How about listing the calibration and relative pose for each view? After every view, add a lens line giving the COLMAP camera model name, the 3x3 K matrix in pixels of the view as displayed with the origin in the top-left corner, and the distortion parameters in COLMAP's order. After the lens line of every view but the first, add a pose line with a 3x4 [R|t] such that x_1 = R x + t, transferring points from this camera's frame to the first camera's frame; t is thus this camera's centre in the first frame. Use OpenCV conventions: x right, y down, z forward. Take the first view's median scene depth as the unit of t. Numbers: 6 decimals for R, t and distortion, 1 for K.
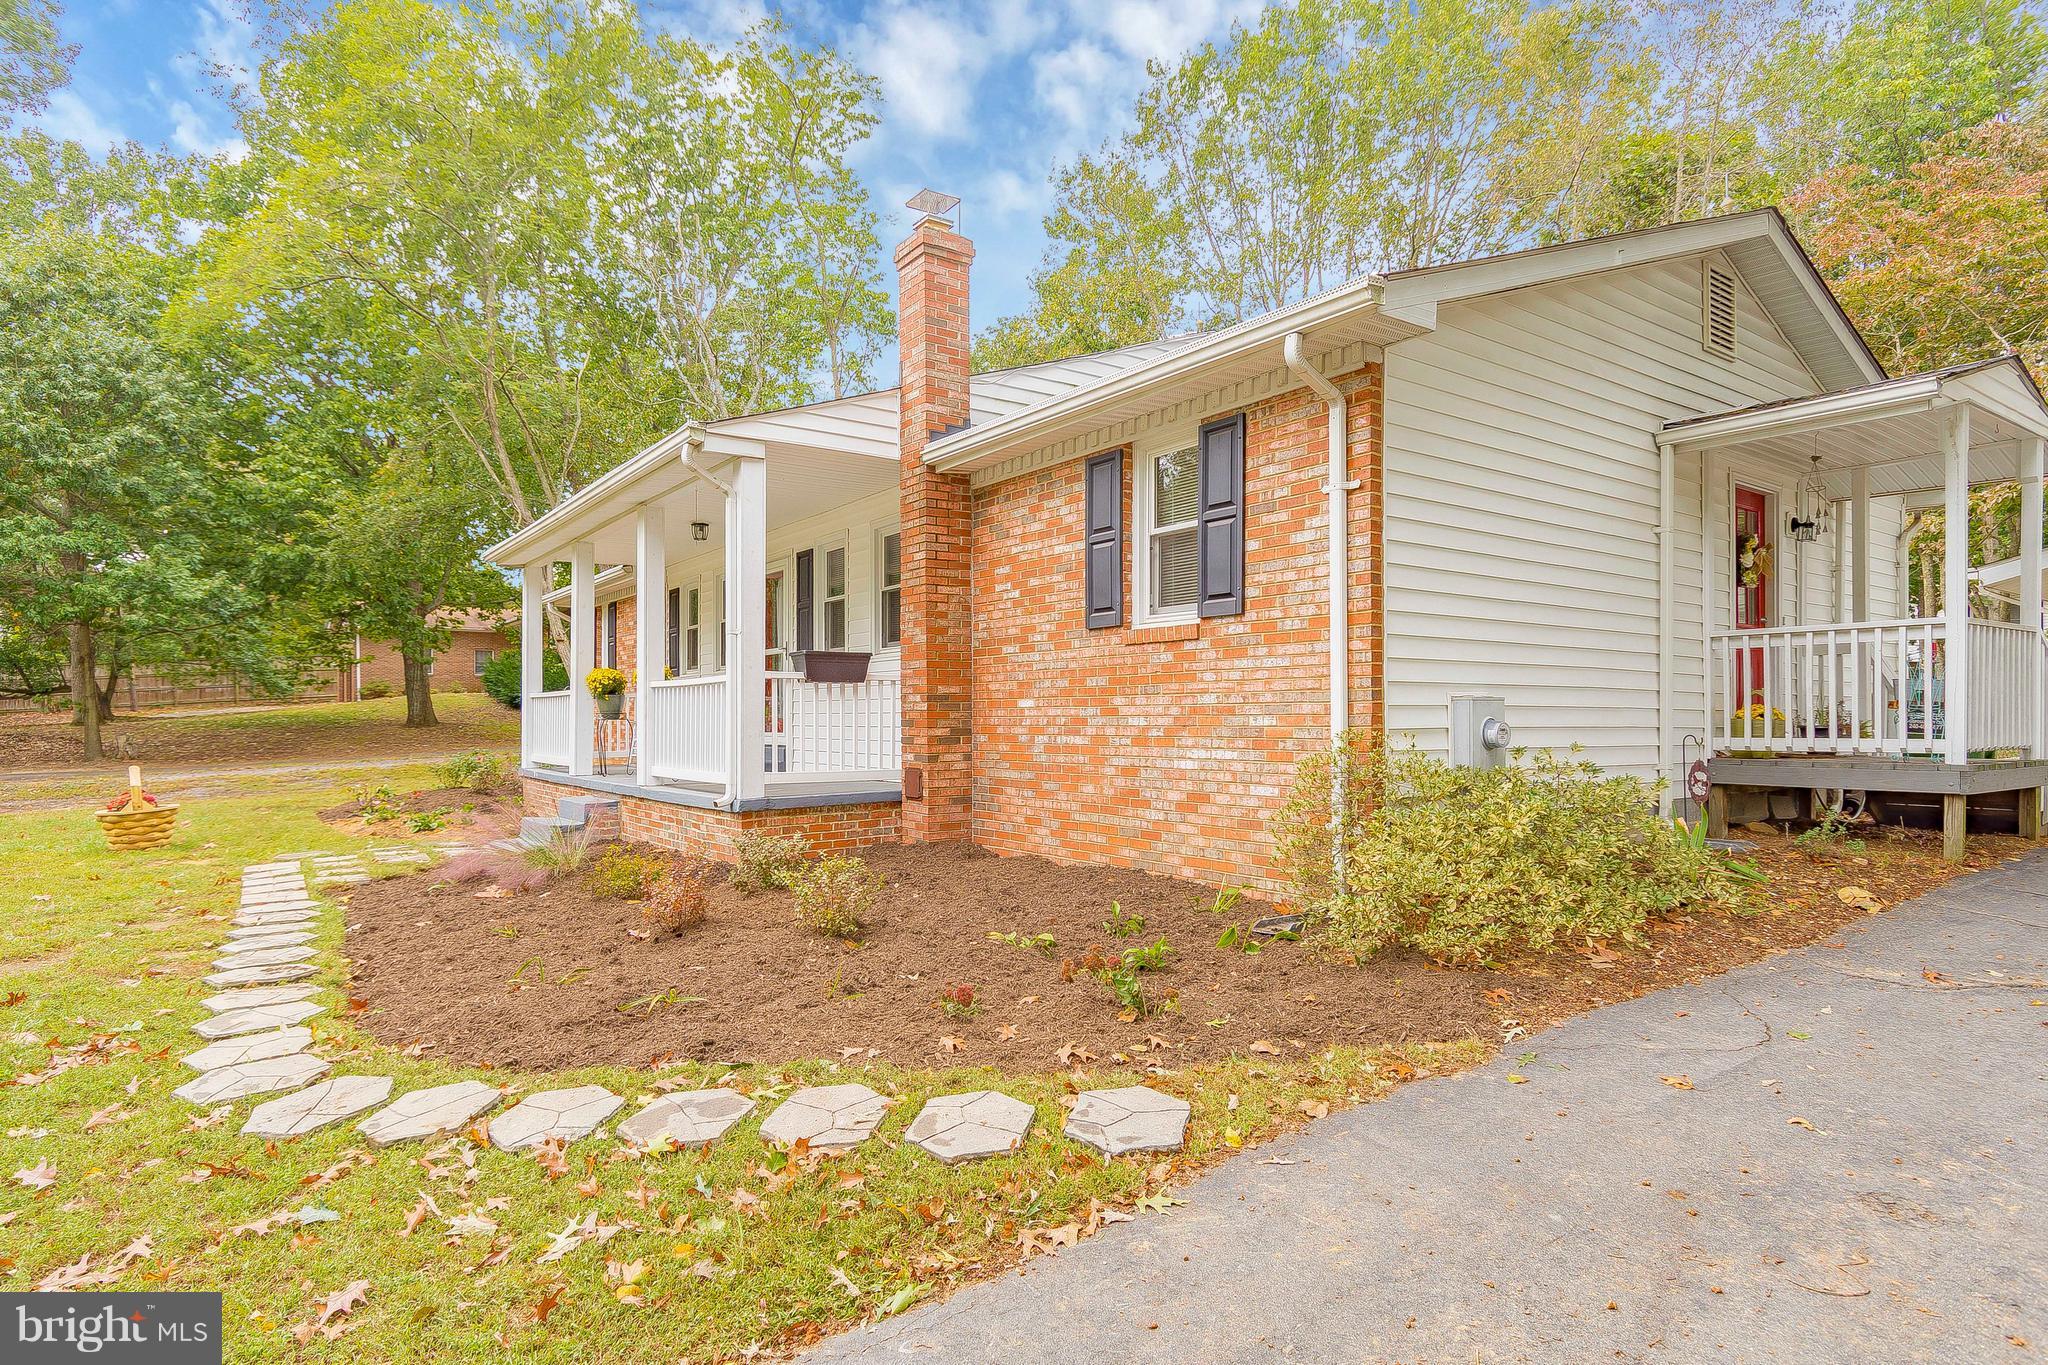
lens RADIAL K [[1109.4, 0, 1027.2], [0, 1109.4, 719.3], [0, 0, 1]] dist [0.002962, -0.000458]
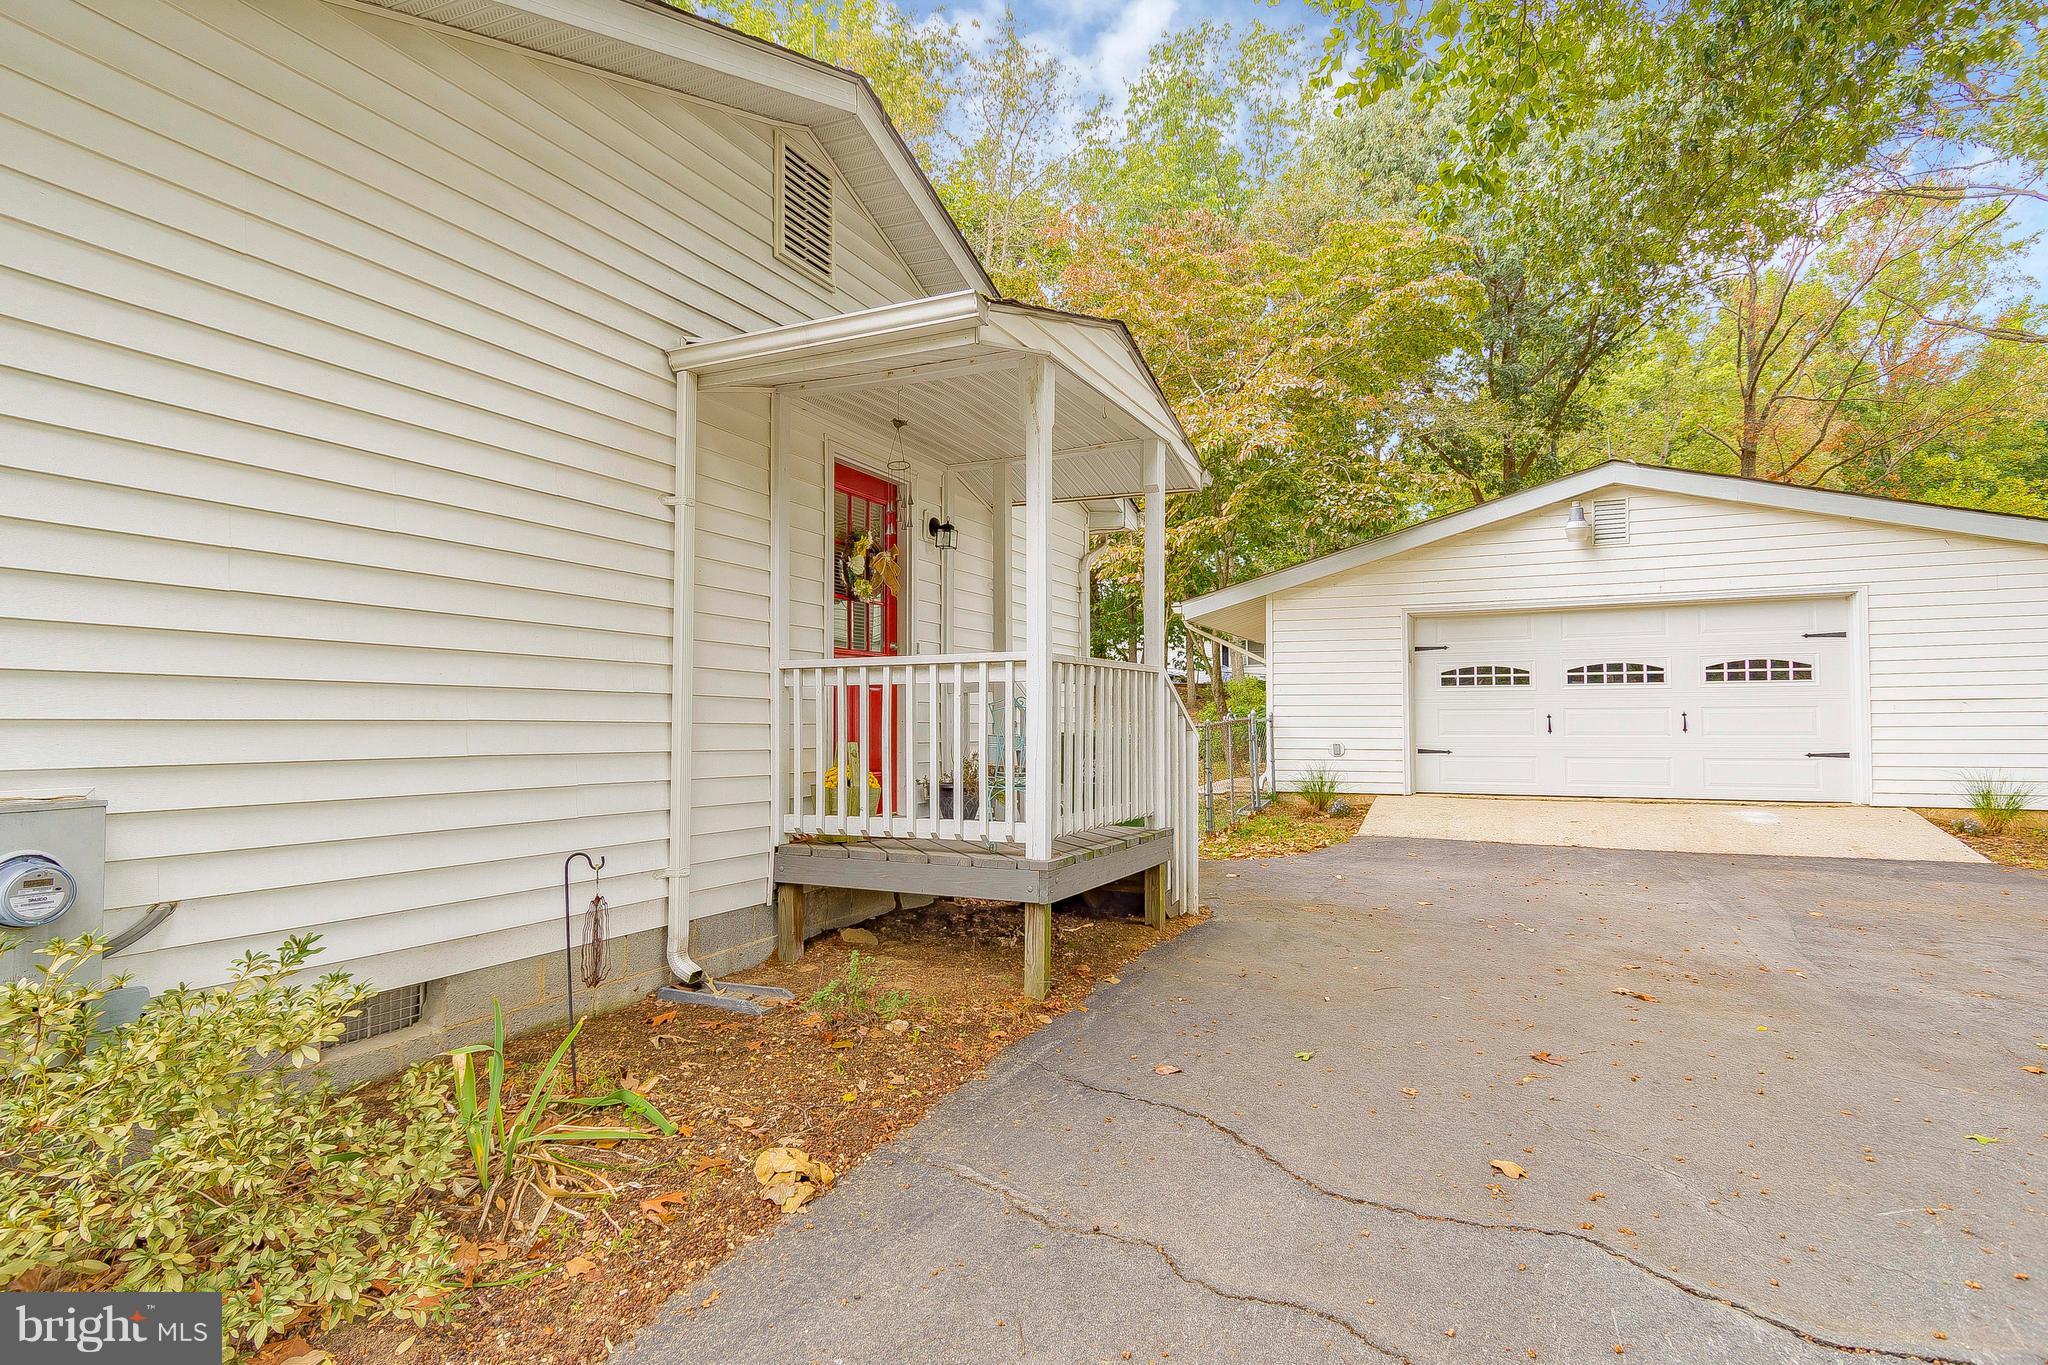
lens RADIAL K [[1080.5, 0, 1029.7], [0, 1080.5, 685.7], [0, 0, 1]] dist [0.003877, 0.000343]
pose [[0.870973, 0.016881, 0.491042, 0.420116], [0.001988, 0.999280, -0.037880, -0.038152], [-0.491328, 0.033968, 0.870312, 0.341279]]
